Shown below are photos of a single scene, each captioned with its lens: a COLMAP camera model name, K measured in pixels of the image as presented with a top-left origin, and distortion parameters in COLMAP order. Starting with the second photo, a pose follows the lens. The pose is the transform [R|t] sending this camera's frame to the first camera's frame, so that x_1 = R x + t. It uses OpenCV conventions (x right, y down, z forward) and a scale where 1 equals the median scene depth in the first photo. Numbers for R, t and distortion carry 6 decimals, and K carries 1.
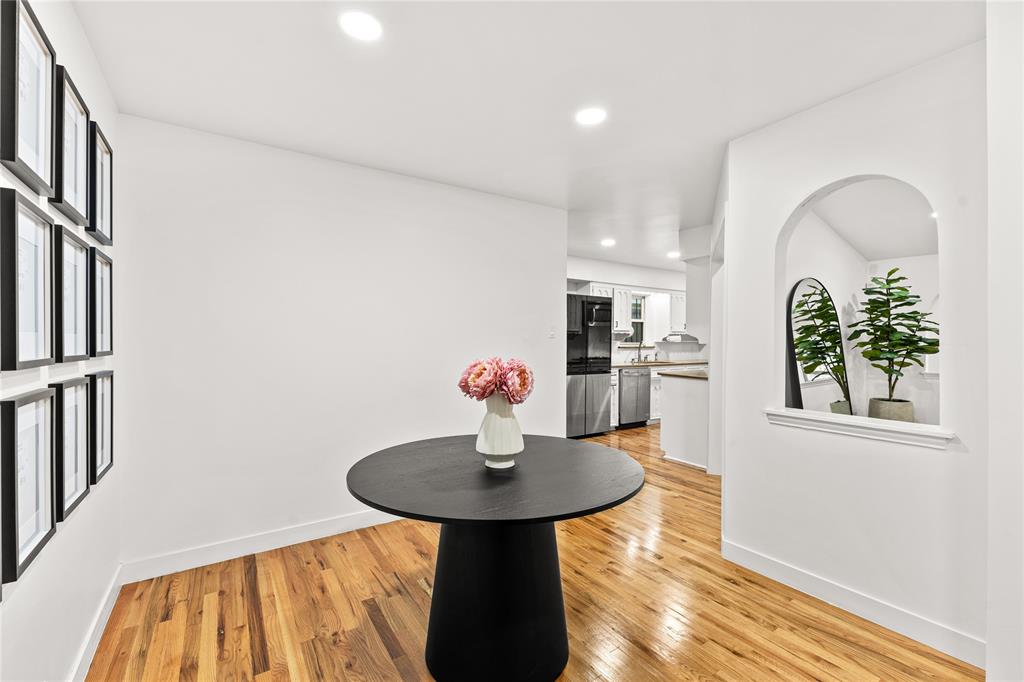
lens RADIAL K [[443.1, 0, 512.0], [0, 443.1, 341.0], [0, 0, 1]] dist [-0.000010, -0.000020]
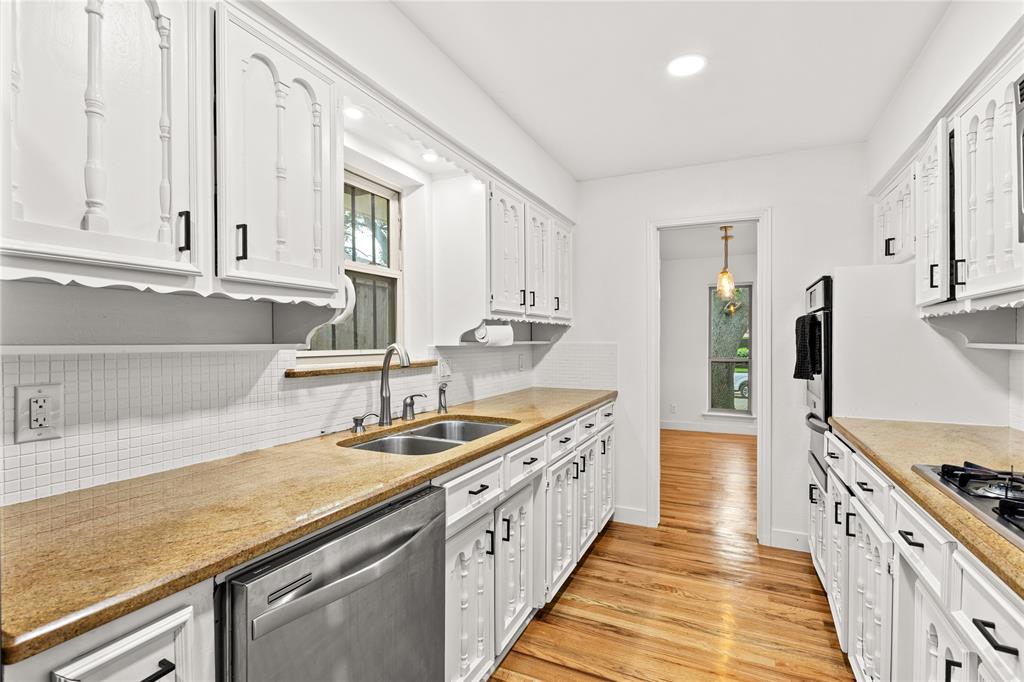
lens RADIAL K [[473.1, 0, 519.4], [0, 473.1, 342.0], [0, 0, 1]] dist [-0.002718, -0.000272]
pose [[0.848024, -0.009599, 0.529871, 0.204640], [0.010688, 0.999942, 0.001009, -0.000388], [-0.529851, 0.004808, 0.848077, 0.711667]]
